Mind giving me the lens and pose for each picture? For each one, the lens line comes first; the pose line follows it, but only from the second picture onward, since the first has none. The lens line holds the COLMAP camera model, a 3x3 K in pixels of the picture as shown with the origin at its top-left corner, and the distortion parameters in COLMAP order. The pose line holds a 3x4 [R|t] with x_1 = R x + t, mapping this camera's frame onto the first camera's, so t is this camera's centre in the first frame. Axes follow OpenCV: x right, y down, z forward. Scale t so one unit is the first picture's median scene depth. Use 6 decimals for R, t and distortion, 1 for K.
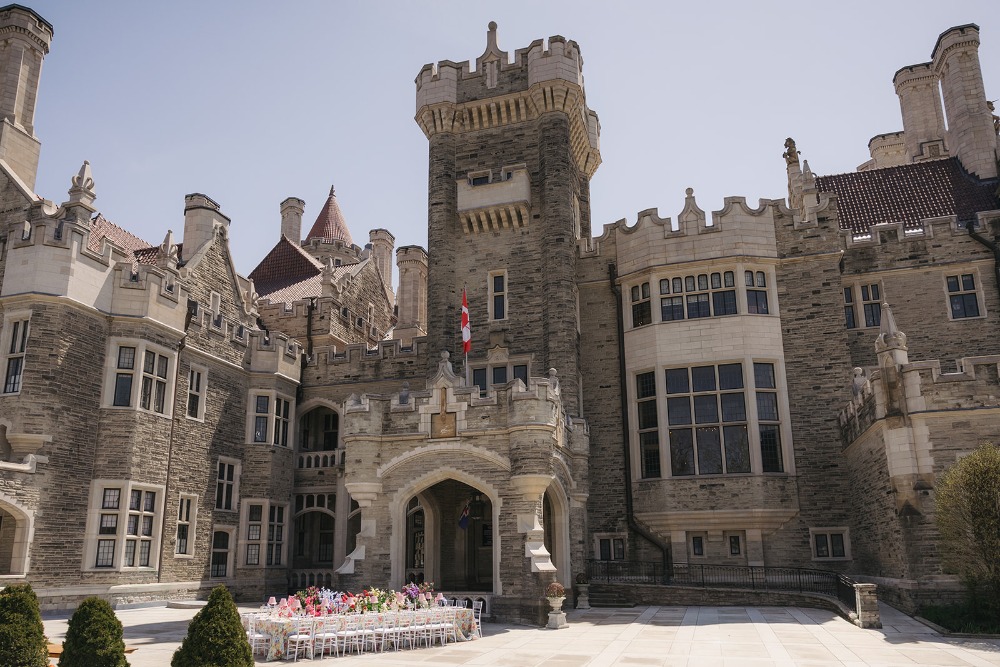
lens RADIAL K [[687.8, 0, 519.1], [0, 687.8, 405.8], [0, 0, 1]] dist [0.005323, 0.002648]
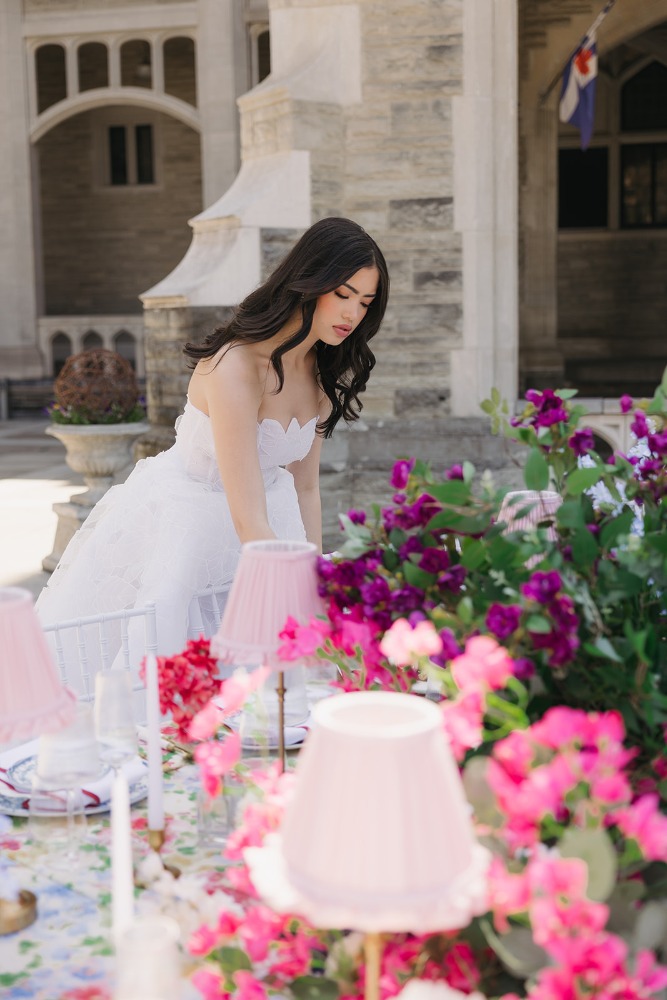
lens RADIAL K [[1417.4, 0, 328.8], [0, 1417.4, 506.1], [0, 0, 1]] dist [0.025678, -0.065977]
pose [[0.999264, -0.010838, 0.036804, -0.182542], [-0.002465, 0.939154, 0.343487, 0.127406], [-0.038287, -0.343325, 0.938436, 0.487329]]
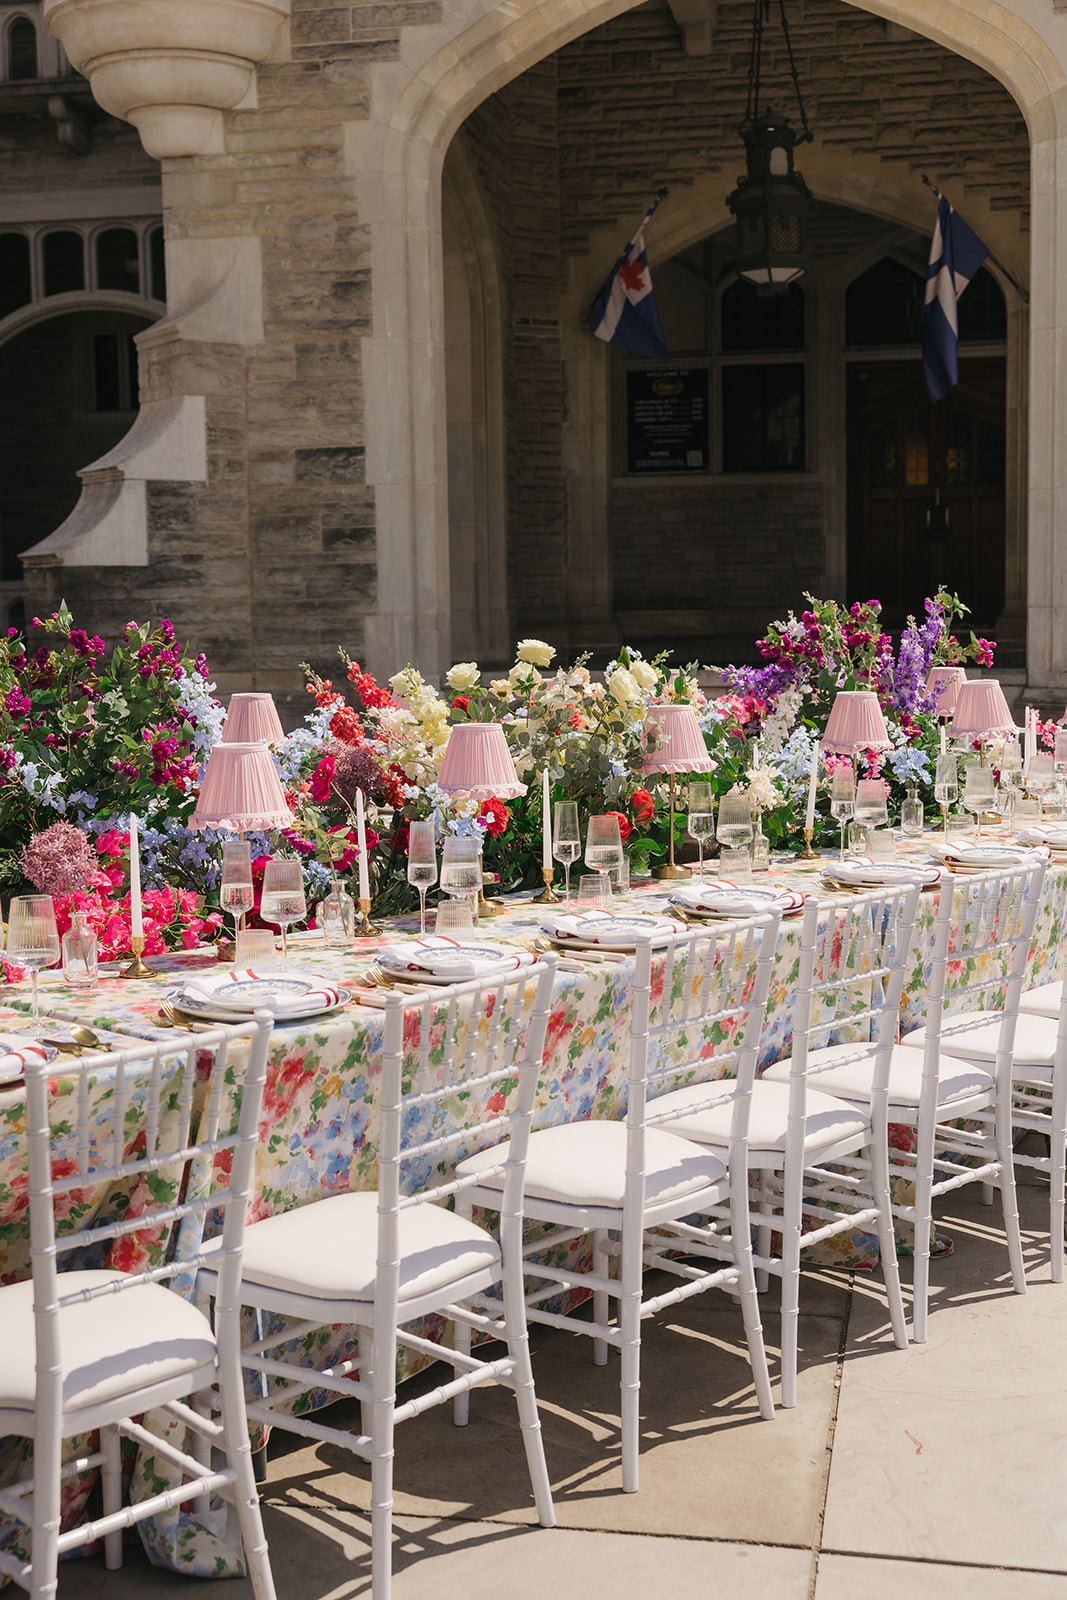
lens RADIAL K [[2047.7, 0, 533.5], [0, 2047.7, 800.0], [0, 0, 1]] dist [-0.012786, 0.020729]
pose [[0.998327, -0.008836, 0.057146, -0.136964], [-0.009780, 0.948222, 0.317459, 0.109199], [-0.056992, -0.317487, 0.946548, 0.400270]]
